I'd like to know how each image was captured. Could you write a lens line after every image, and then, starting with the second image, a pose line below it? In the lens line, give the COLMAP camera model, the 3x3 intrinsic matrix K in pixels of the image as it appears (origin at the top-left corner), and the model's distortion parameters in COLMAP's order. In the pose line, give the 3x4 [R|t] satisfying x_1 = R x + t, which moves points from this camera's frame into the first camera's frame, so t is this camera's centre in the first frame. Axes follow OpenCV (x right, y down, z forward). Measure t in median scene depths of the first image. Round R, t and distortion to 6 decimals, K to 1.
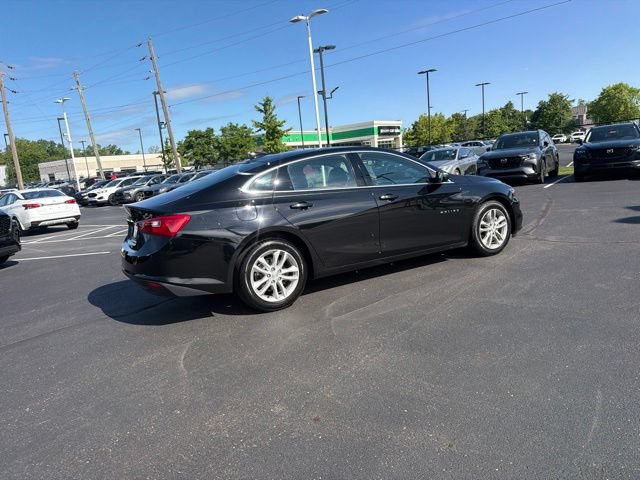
lens RADIAL K [[452.1, 0, 319.7], [0, 452.1, 243.0], [0, 0, 1]] dist [0.048311, -0.057119]
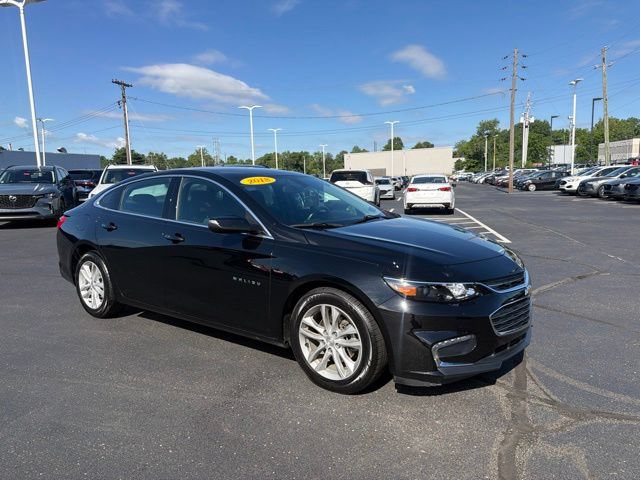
lens RADIAL K [[452.1, 0, 322.0], [0, 452.1, 239.1], [0, 0, 1]] dist [0.048311, -0.057119]
pose [[0.413763, 0.206796, -0.886587, 0.173243], [-0.172855, 0.973989, 0.146513, -0.046843], [0.893824, 0.092629, 0.438746, 0.160371]]
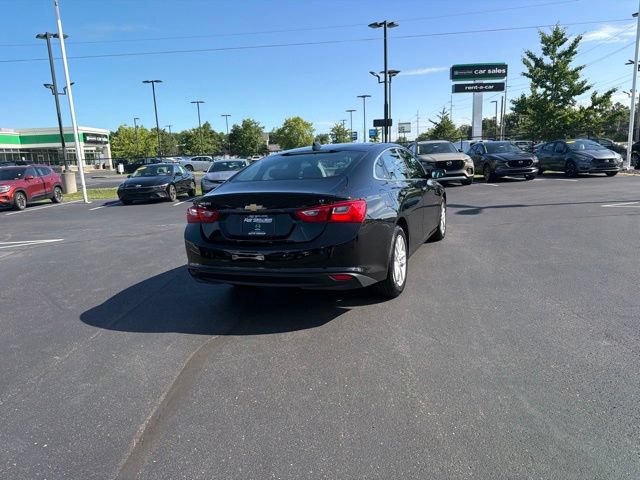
lens RADIAL K [[452.1, 0, 323.0], [0, 452.1, 241.5], [0, 0, 1]] dist [0.048311, -0.057119]
pose [[0.786120, -0.059524, 0.615201, -0.139239], [0.082966, 0.996506, -0.009598, 0.003918], [-0.612480, 0.058586, 0.788312, 0.046436]]
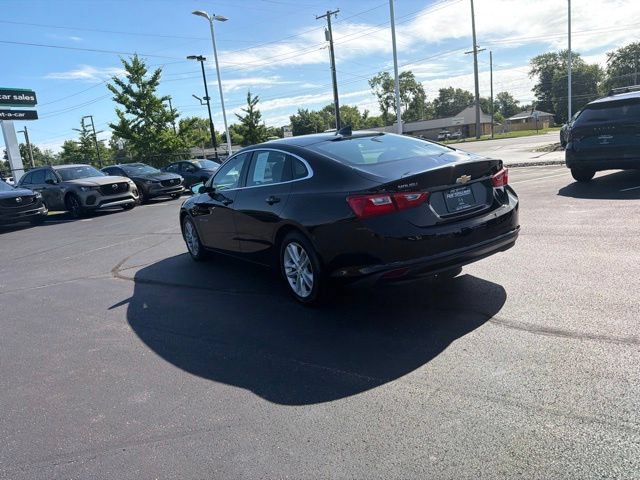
lens RADIAL K [[452.1, 0, 322.4], [0, 452.1, 241.8], [0, 0, 1]] dist [0.048311, -0.057119]
pose [[-0.068272, -0.097549, 0.992886, -0.198272], [0.287215, 0.951154, 0.113198, -0.018865], [-0.955430, 0.292900, -0.036920, 0.216670]]
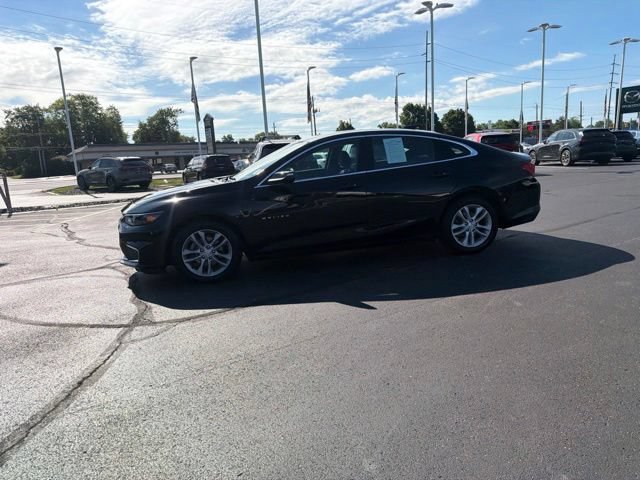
lens RADIAL K [[452.1, 0, 323.4], [0, 452.1, 239.5], [0, 0, 1]] dist [0.048311, -0.057119]
pose [[-0.943226, 0.092207, 0.319096, -0.052343], [0.196624, 0.929285, 0.312679, -0.063701], [-0.267700, 0.357669, -0.894656, 0.415419]]
